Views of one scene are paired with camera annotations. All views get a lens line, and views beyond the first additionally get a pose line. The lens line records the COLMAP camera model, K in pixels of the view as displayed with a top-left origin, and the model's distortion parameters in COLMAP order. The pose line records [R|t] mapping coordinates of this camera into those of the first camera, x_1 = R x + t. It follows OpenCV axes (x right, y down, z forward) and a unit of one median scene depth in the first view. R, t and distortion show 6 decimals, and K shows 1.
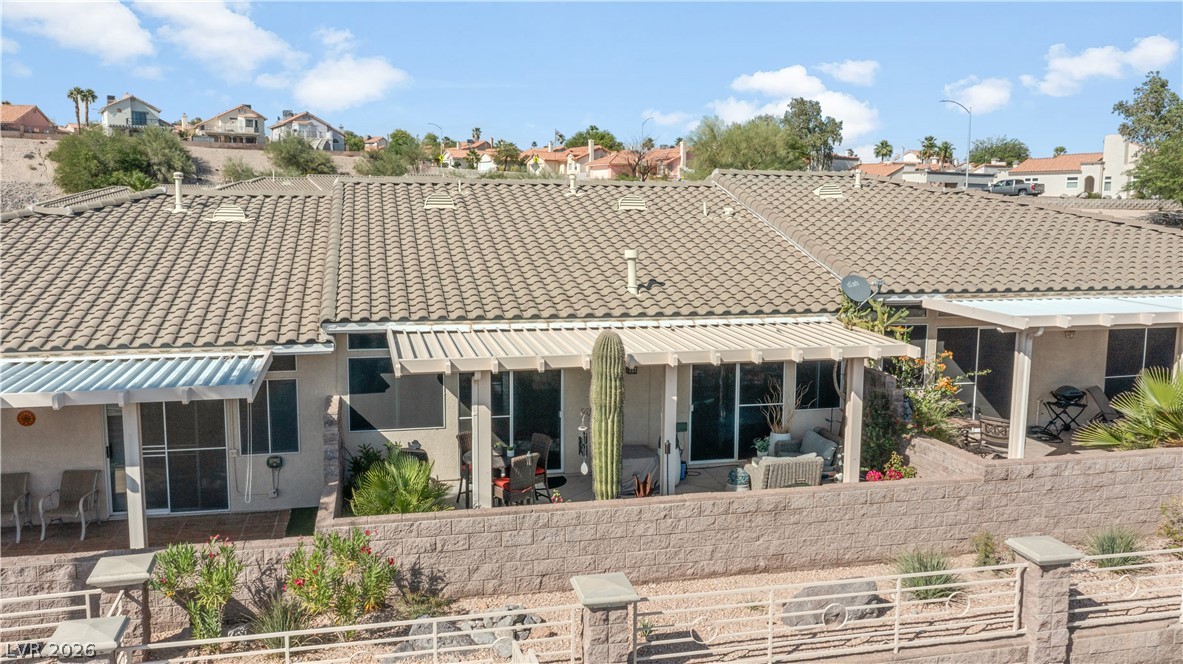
lens RADIAL K [[966.9, 0, 586.5], [0, 966.9, 326.6], [0, 0, 1]] dist [-0.015079, 0.002996]
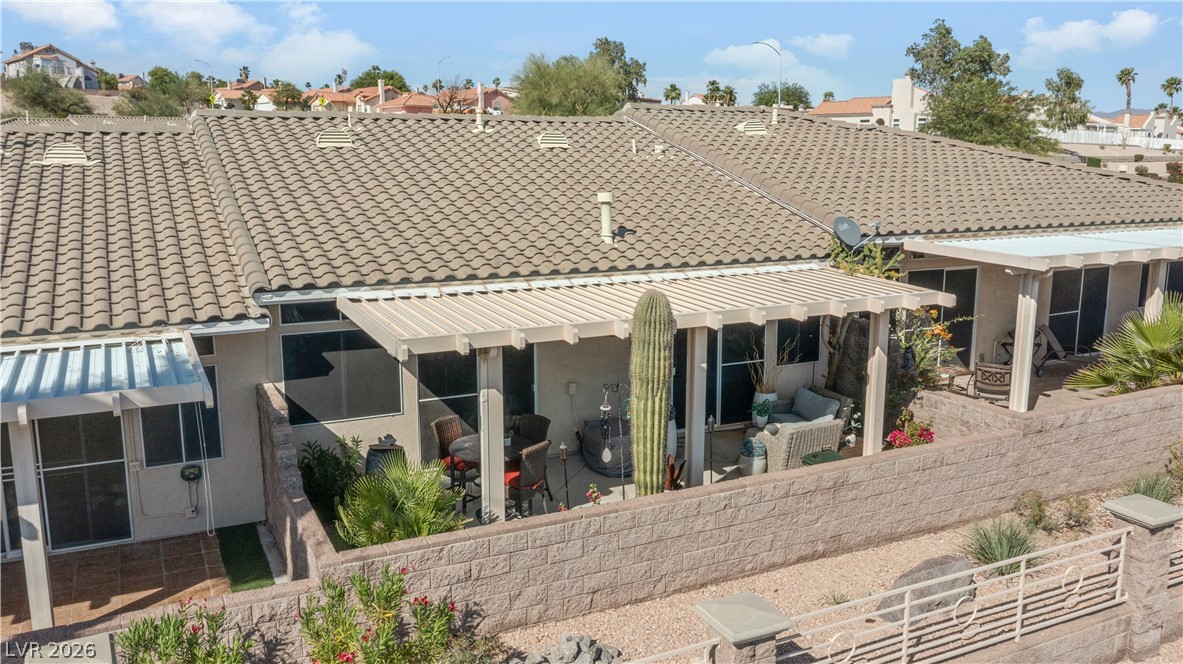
lens RADIAL K [[966.9, 0, 597.5], [0, 966.9, 330.2], [0, 0, 1]] dist [-0.015079, 0.002996]
pose [[0.972094, -0.047646, 0.229701, -0.180936], [0.033866, 0.997403, 0.063566, -0.013373], [-0.232133, -0.054013, 0.971183, 0.176872]]
